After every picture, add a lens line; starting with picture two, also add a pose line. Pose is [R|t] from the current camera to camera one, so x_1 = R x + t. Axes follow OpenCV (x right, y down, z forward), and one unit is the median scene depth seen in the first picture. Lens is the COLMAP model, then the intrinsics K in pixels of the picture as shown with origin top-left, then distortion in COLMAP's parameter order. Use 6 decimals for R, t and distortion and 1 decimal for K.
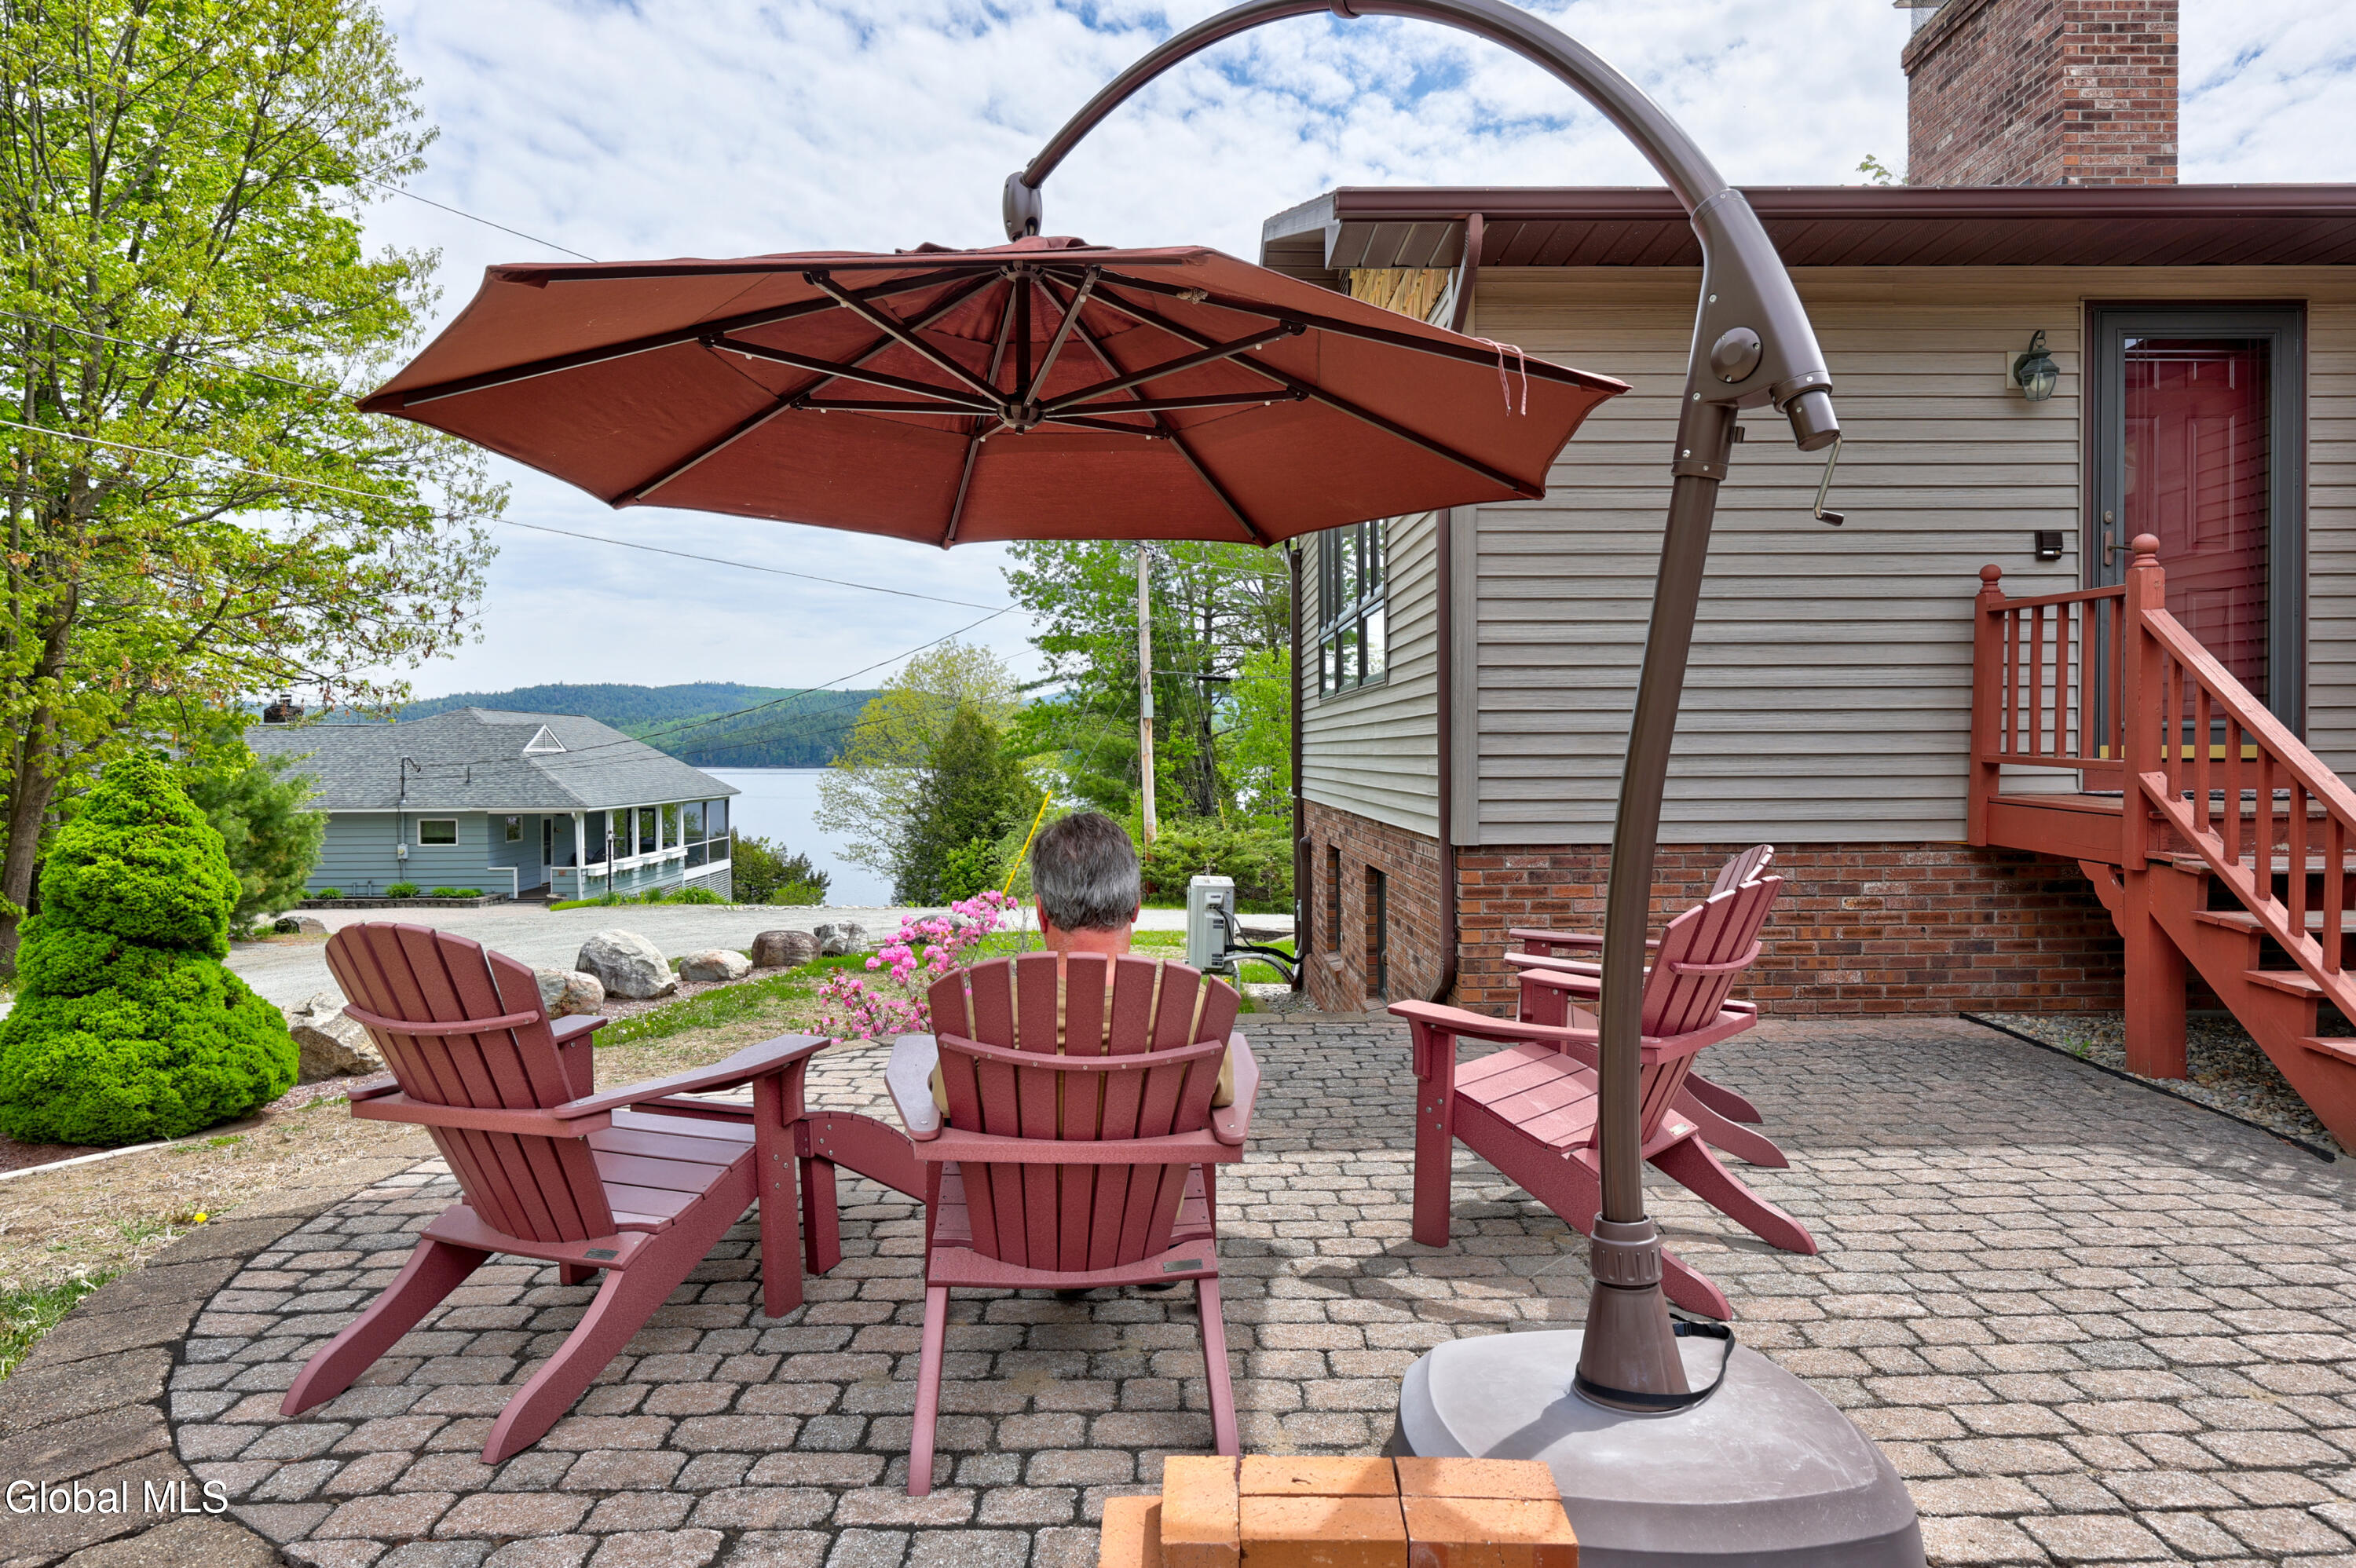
lens RADIAL K [[1398.7, 0, 1098.0], [0, 1398.7, 735.9], [0, 0, 1]] dist [-0.051925, 0.077455]
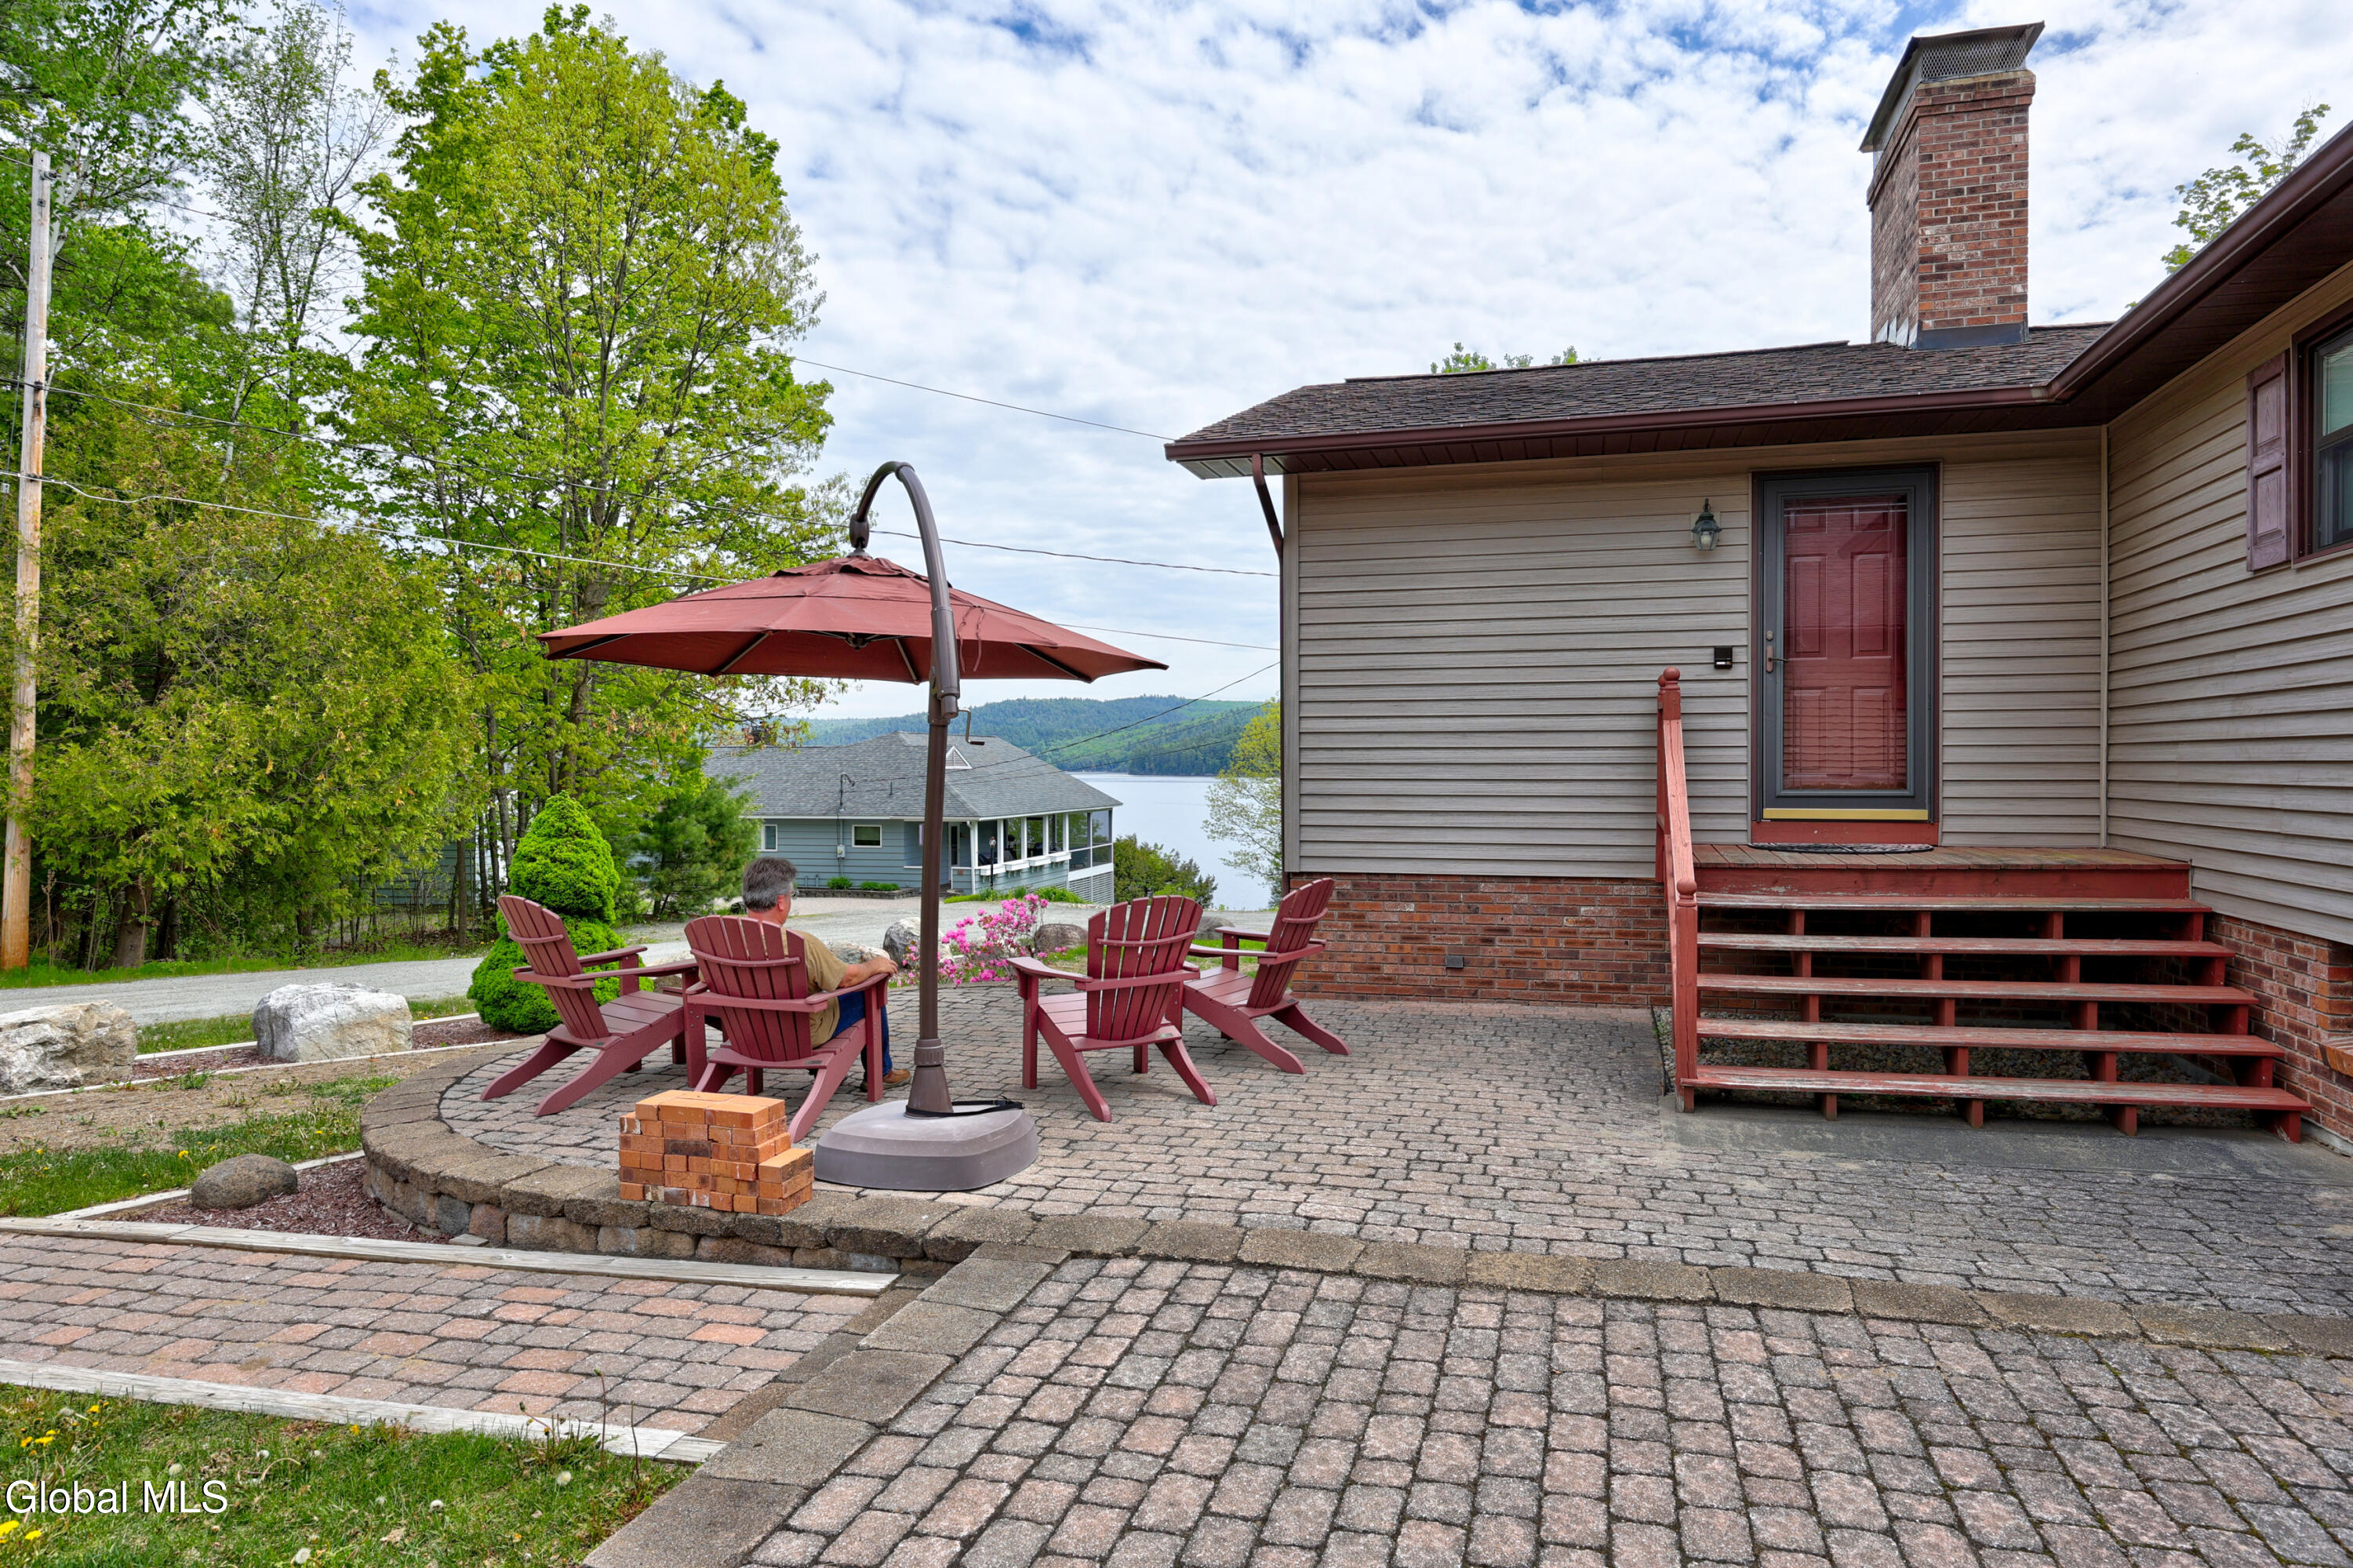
lens RADIAL K [[1453.6, 0, 1172.5], [0, 1453.6, 757.2], [0, 0, 1]] dist [0.002341, -0.000577]
pose [[0.954888, 0.002039, -0.296960, 0.207061], [0.002267, 0.999897, 0.014155, -0.021938], [0.296958, -0.014190, 0.954785, -0.169385]]
